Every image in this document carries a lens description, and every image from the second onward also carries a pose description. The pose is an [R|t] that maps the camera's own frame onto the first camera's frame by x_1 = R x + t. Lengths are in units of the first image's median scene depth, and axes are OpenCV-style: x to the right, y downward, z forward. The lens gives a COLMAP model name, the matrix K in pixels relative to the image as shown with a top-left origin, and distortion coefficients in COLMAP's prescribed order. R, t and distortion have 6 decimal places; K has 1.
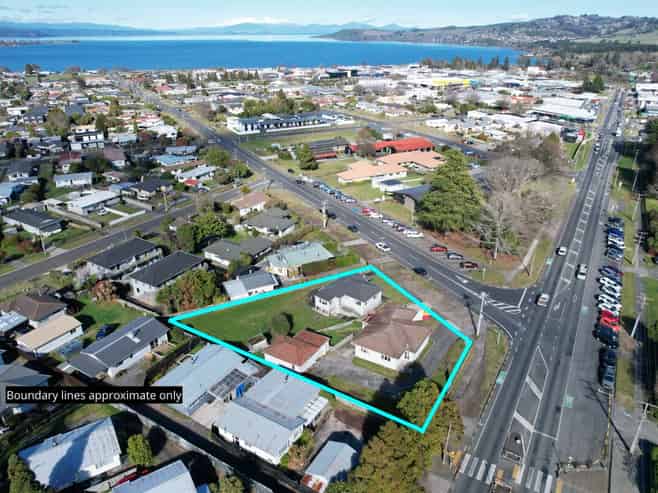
lens RADIAL K [[474.6, 0, 329.0], [0, 474.6, 246.5], [0, 0, 1]] dist [-0.075036, 0.070845]
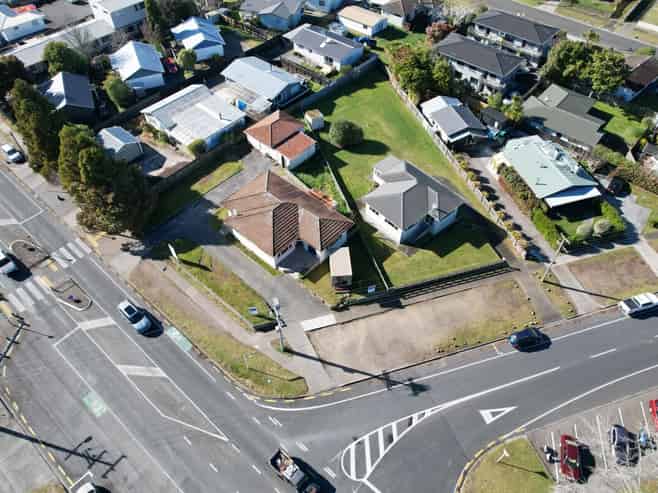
lens RADIAL K [[474.6, 0, 329.0], [0, 474.6, 246.5], [0, 0, 1]] dist [-0.075036, 0.070845]
pose [[-0.171910, 0.752321, -0.635972, 0.382493], [-0.416206, 0.529666, 0.739072, -0.220005], [0.892872, 0.391749, 0.222065, 0.572901]]
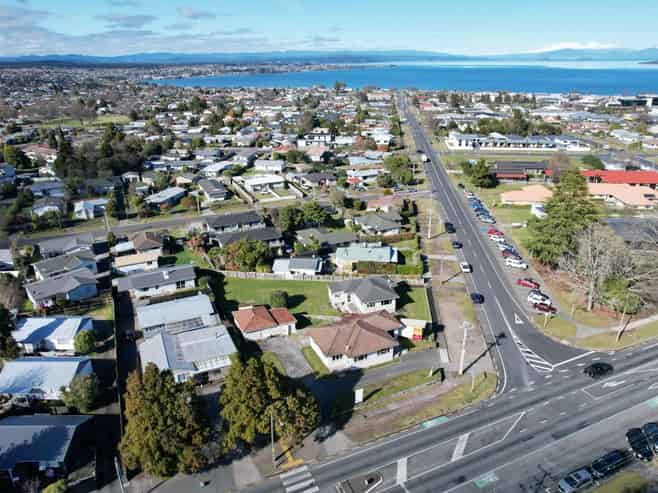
lens RADIAL K [[474.6, 0, 329.0], [0, 474.6, 246.5], [0, 0, 1]] dist [-0.075036, 0.070845]
pose [[0.827748, 0.197976, -0.525014, 0.337290], [-0.222613, 0.974766, 0.016596, 0.005182], [0.515051, 0.103138, 0.850932, 0.101682]]
